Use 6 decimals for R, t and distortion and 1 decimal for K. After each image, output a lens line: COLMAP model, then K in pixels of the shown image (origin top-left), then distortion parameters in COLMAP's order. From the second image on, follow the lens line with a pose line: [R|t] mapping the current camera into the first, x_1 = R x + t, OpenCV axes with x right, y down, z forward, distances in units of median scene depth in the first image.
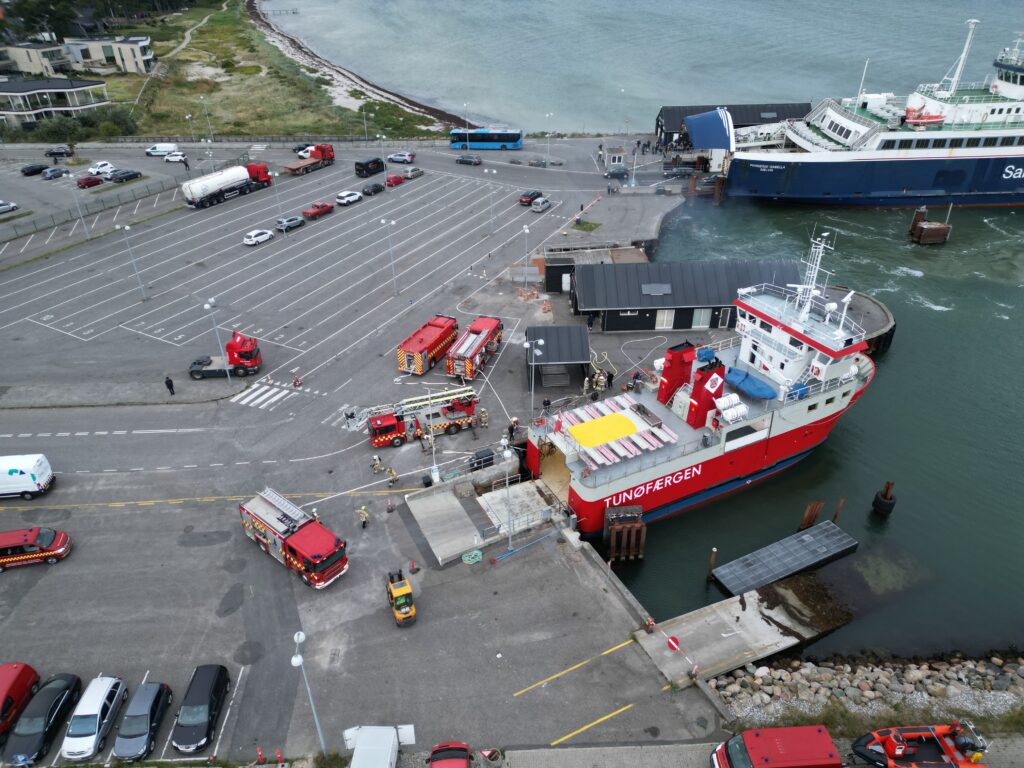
lens RADIAL K [[715.5, 0, 512.0], [0, 715.5, 384.0], [0, 0, 1]] dist [0.084946, -0.072082]
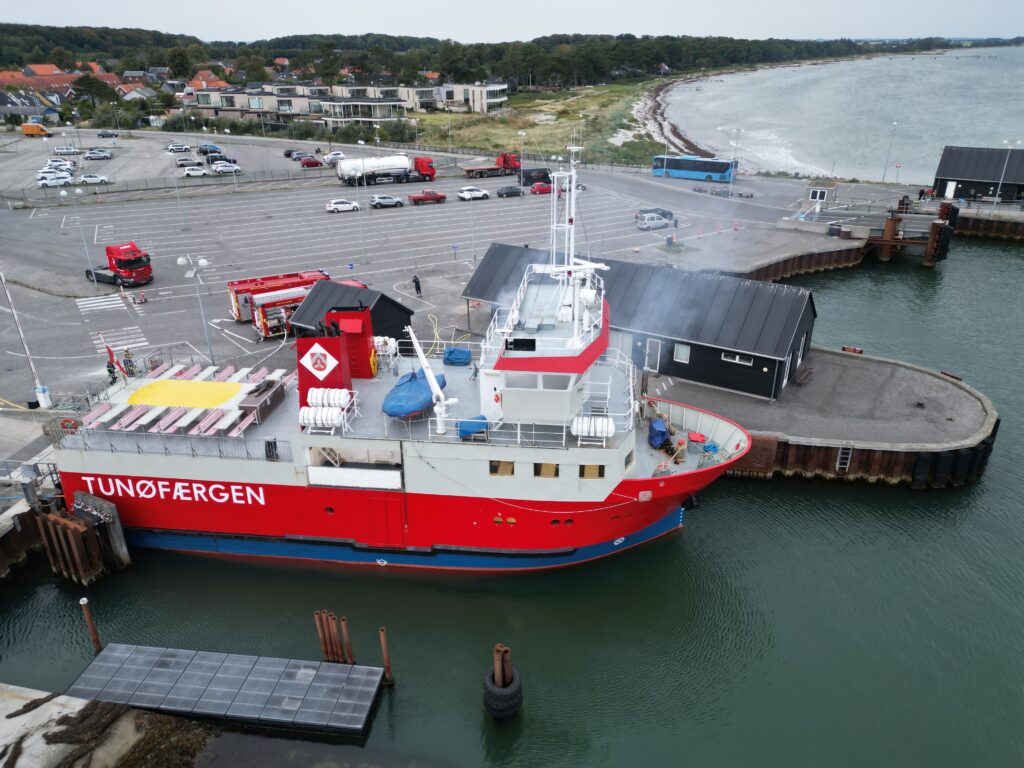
lens RADIAL K [[715.5, 0, 512.0], [0, 715.5, 384.0], [0, 0, 1]] dist [0.084946, -0.072082]
pose [[0.823687, 0.241366, -0.513111, 0.659894], [-0.303123, 0.952165, -0.038702, -0.008393], [0.479225, 0.187414, 0.857449, 0.523311]]
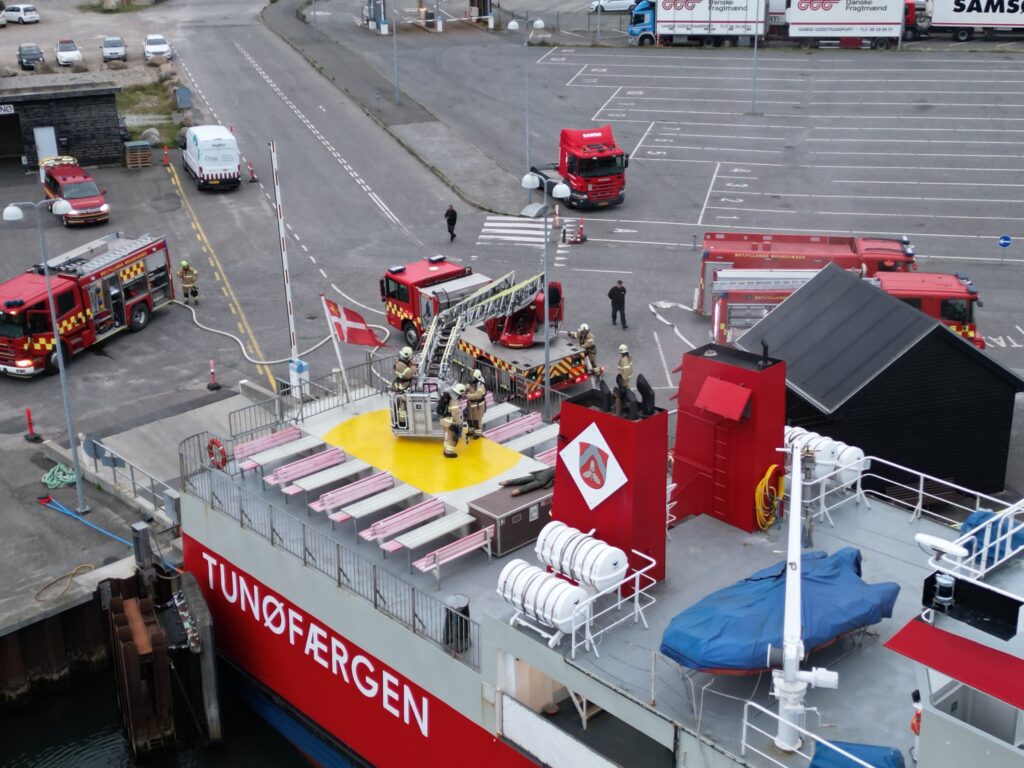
lens RADIAL K [[1410.1, 0, 512.0], [0, 1410.1, 384.0], [0, 0, 1]] dist [0.238002, -0.976708]
pose [[0.269621, 0.375403, -0.886779, 0.641867], [-0.500750, 0.841240, 0.203873, -0.102870], [0.822529, 0.389086, 0.414799, 0.696651]]
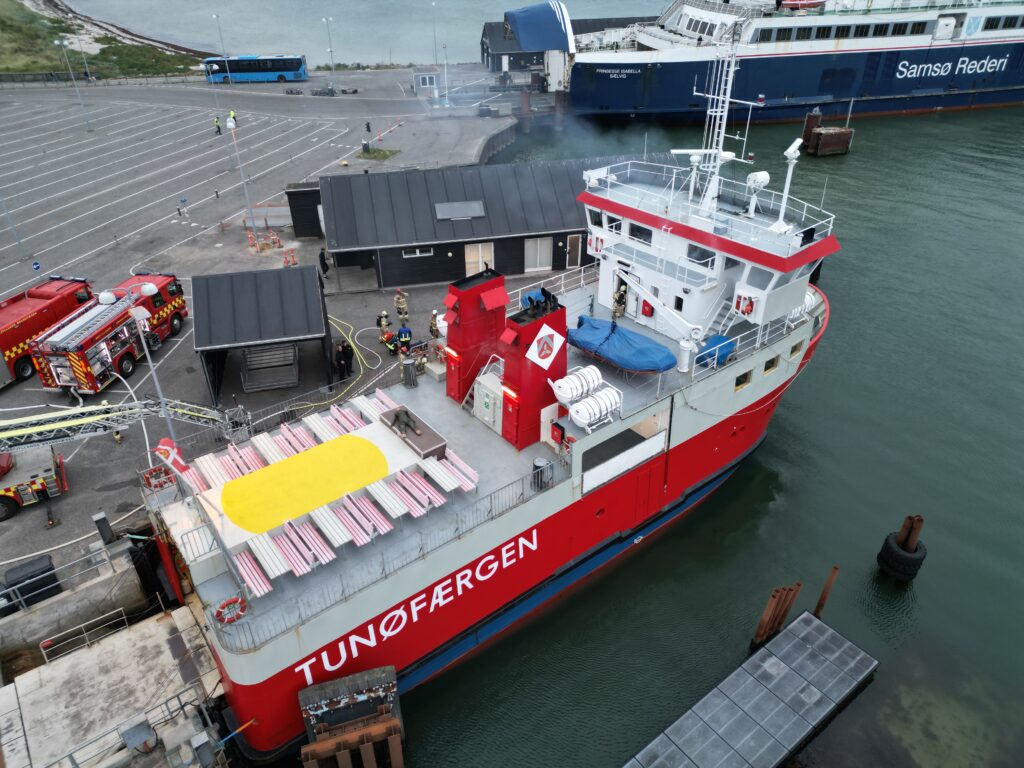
lens RADIAL K [[709.6, 0, 512.0], [0, 709.6, 384.0], [0, 0, 1]] dist [0.092188, -0.065935]
pose [[0.982573, -0.100249, 0.156527, 0.171382], [0.100333, 0.994927, 0.007384, 0.015042], [-0.156473, 0.008449, 0.987646, 0.513706]]
